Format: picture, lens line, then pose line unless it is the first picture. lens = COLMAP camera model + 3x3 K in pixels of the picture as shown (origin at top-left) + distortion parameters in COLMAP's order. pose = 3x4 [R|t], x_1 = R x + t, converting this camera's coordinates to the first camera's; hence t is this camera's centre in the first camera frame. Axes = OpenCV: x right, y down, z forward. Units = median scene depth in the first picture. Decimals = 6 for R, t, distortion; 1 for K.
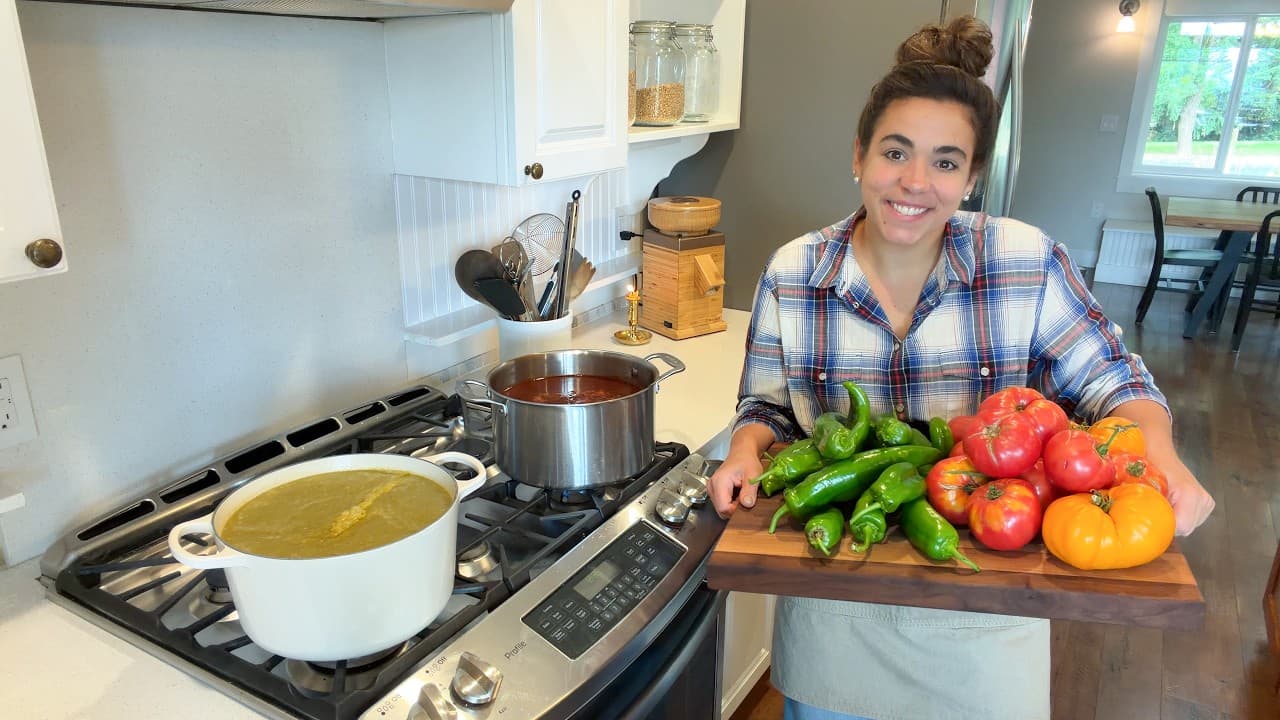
lens RADIAL K [[875.9, 0, 628.1], [0, 875.9, 351.5], [0, 0, 1]] dist [0.005156, -0.004973]
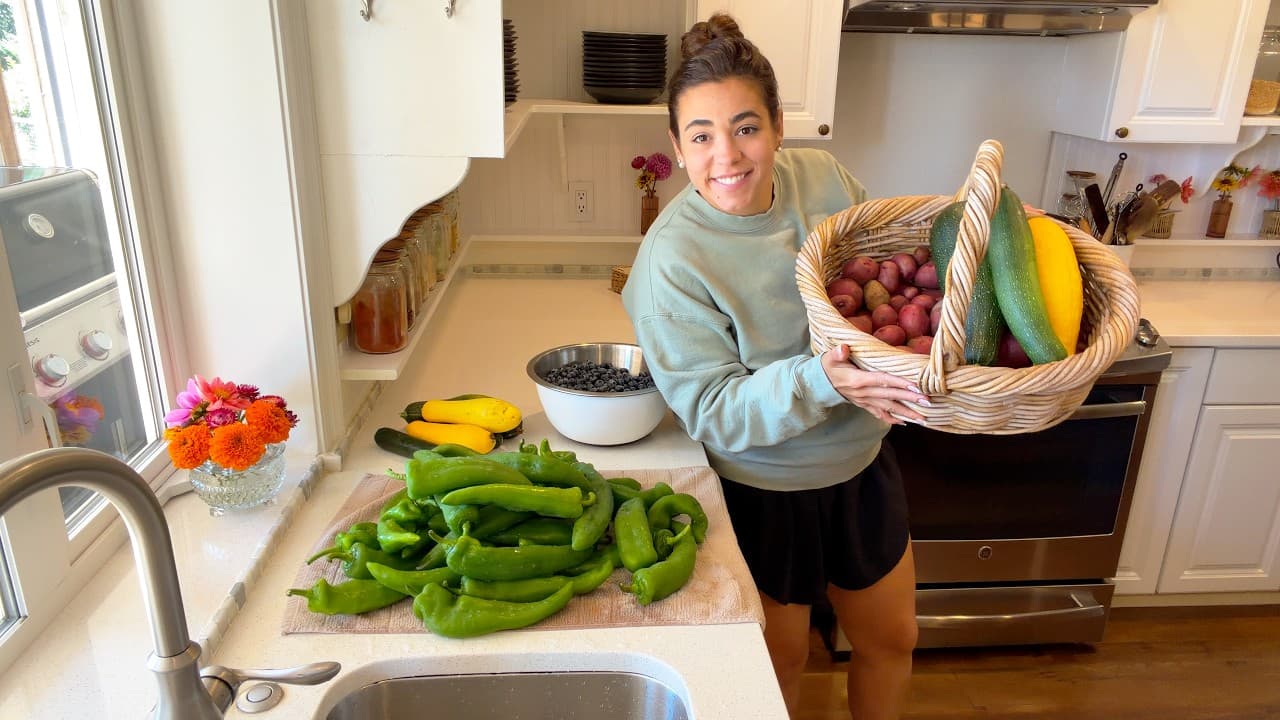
lens RADIAL K [[875.9, 0, 633.7], [0, 875.9, 361.0], [0, 0, 1]] dist [0.005156, -0.004973]
pose [[0.563388, 0.281869, -0.776623, 0.705143], [-0.270265, 0.951162, 0.149157, 0.173968], [0.780737, 0.125861, 0.612053, -0.552299]]
